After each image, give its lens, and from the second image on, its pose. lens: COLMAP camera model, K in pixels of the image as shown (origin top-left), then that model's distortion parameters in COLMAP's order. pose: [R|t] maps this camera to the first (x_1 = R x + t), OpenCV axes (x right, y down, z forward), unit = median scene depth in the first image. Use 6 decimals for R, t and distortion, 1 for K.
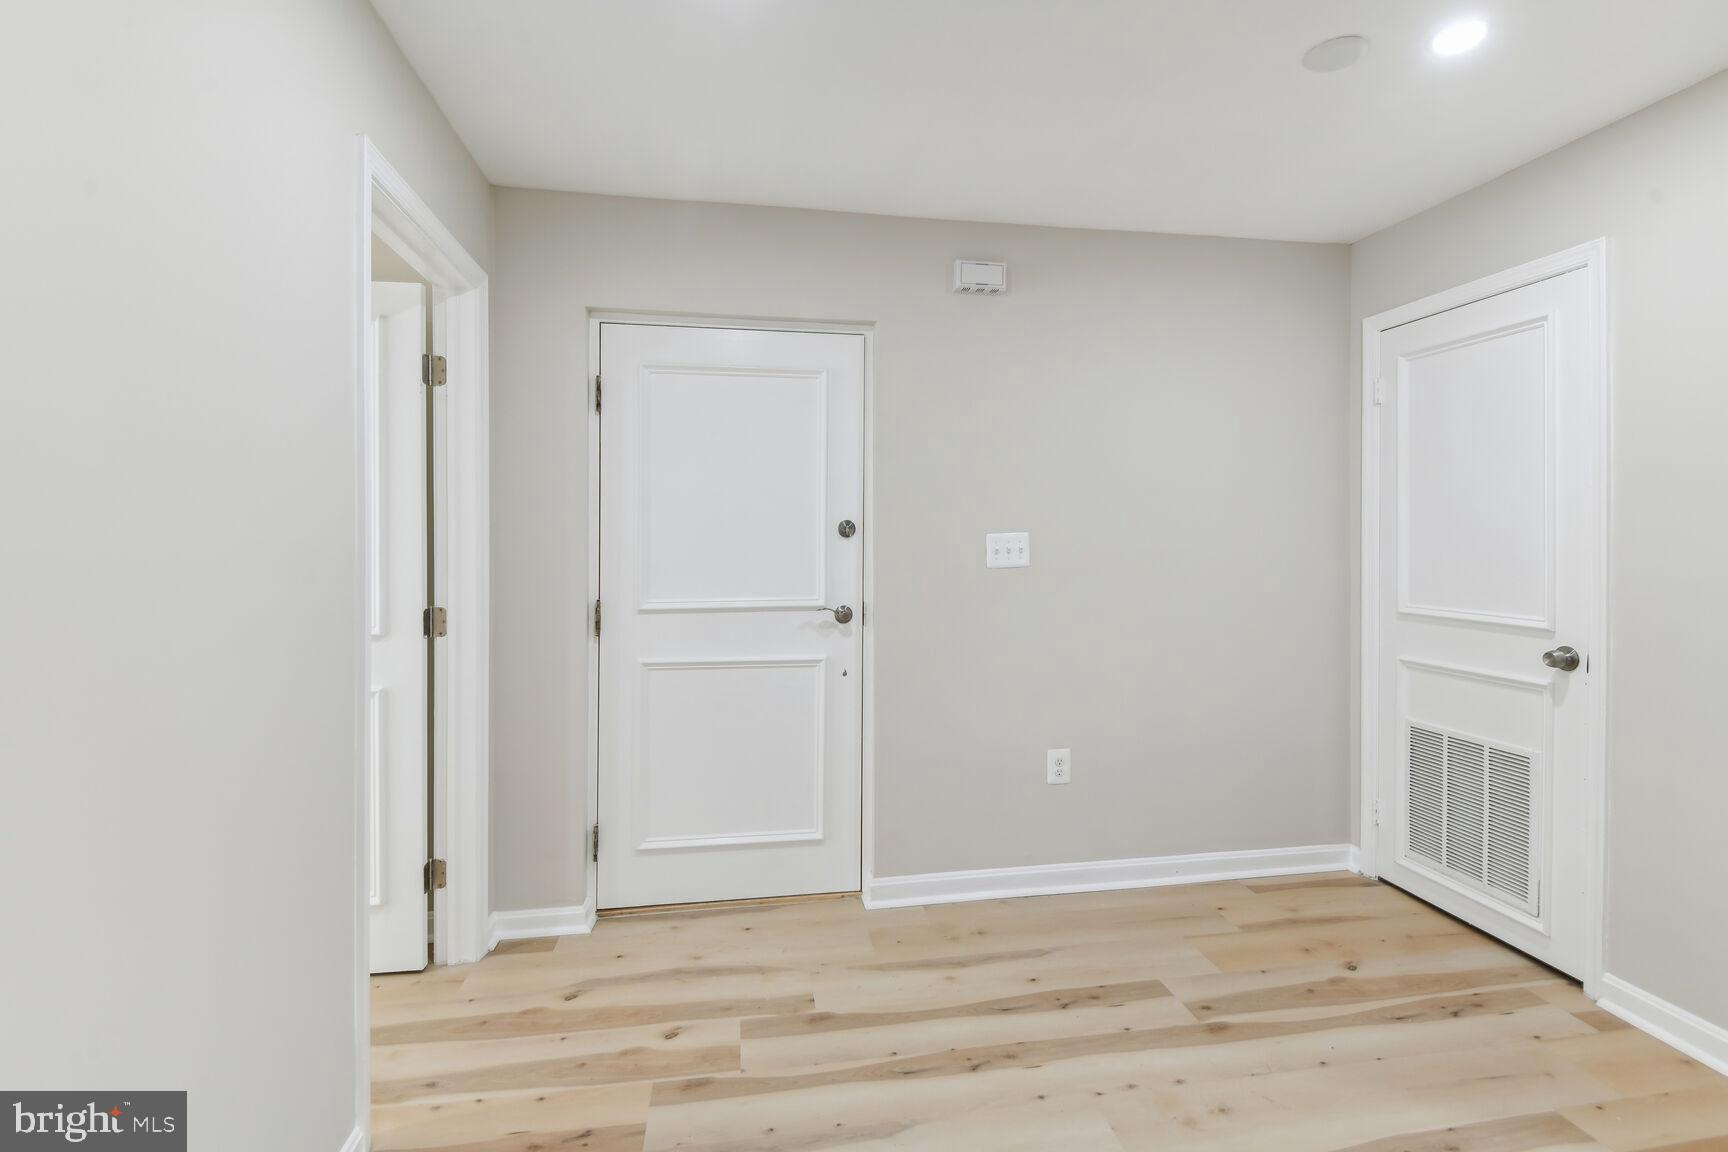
lens RADIAL K [[807.4, 0, 867.9], [0, 807.4, 541.9], [0, 0, 1]] dist [0.014996, -0.015034]
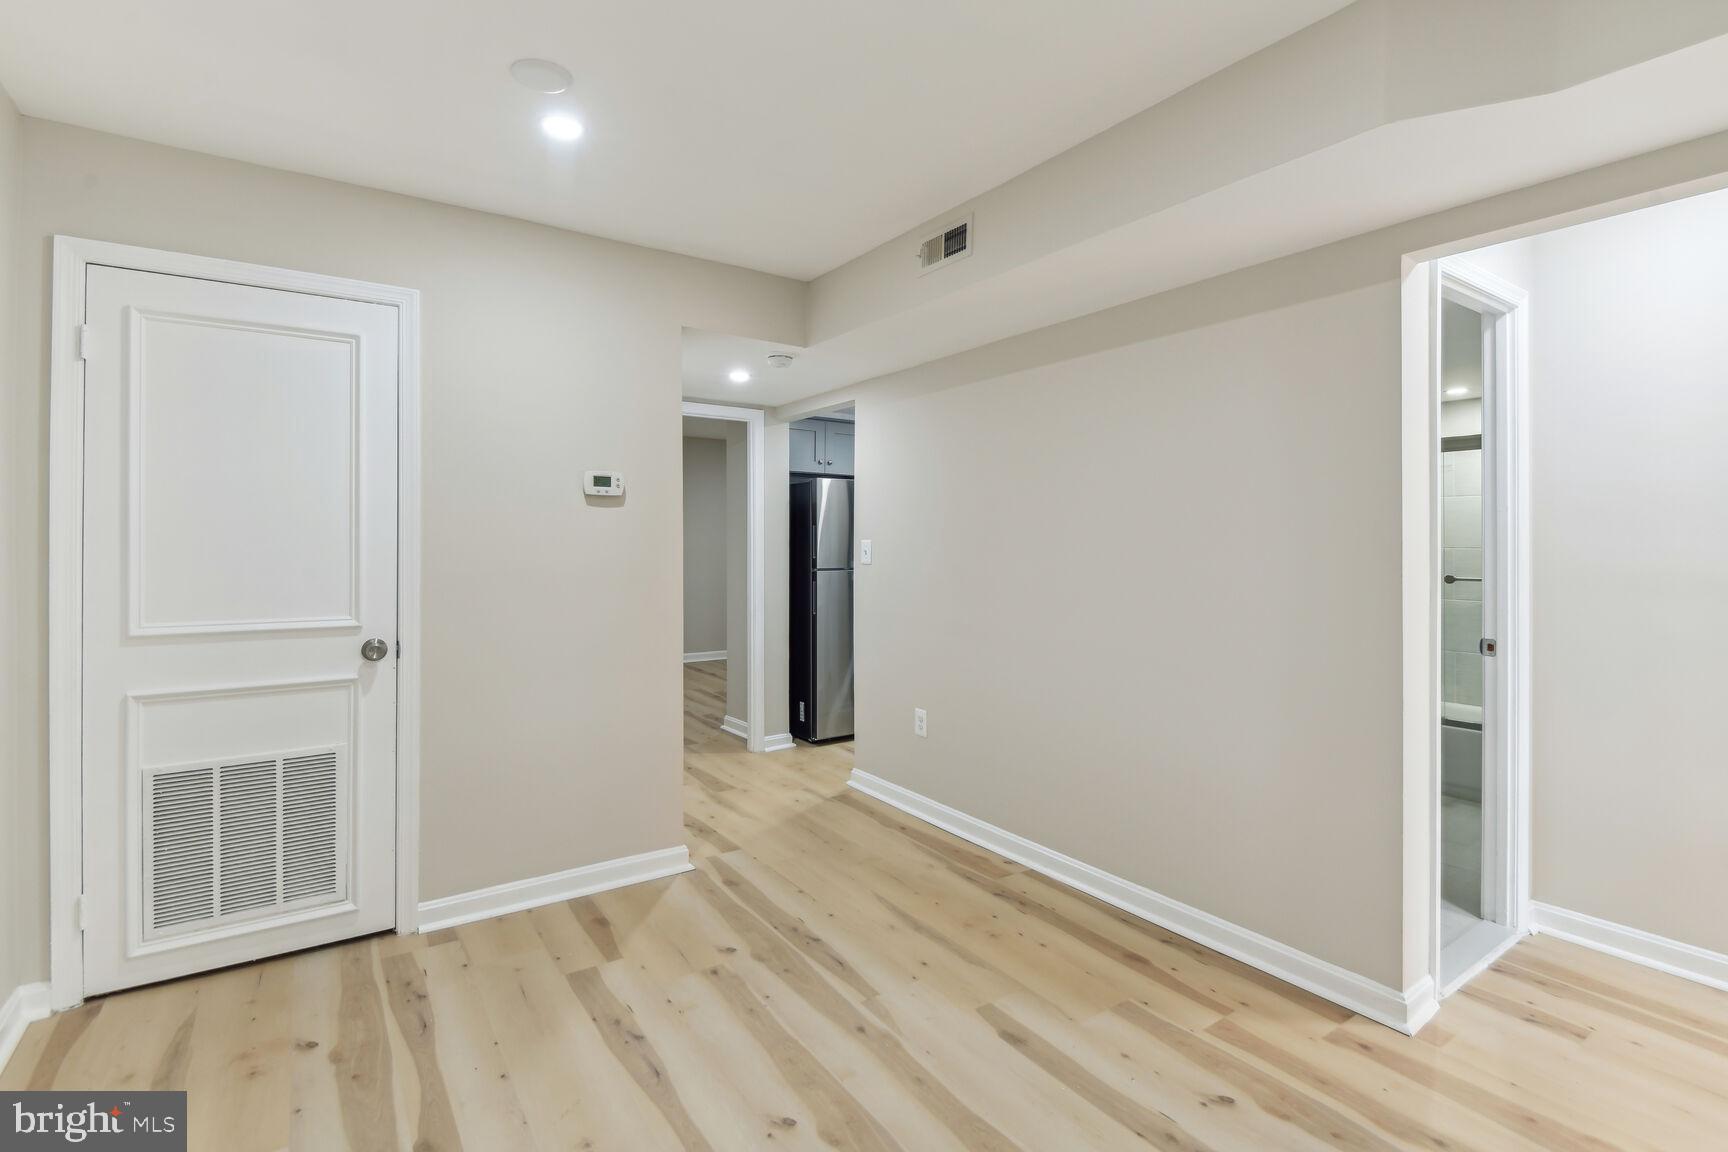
lens RADIAL K [[807.4, 0, 868.5], [0, 807.4, 542.0], [0, 0, 1]] dist [0.014996, -0.015034]
pose [[-0.430600, 0.000390, 0.902543, -0.425819], [0.000043, 1.000000, -0.000412, -0.003956], [-0.902543, -0.000138, -0.430600, 0.841782]]
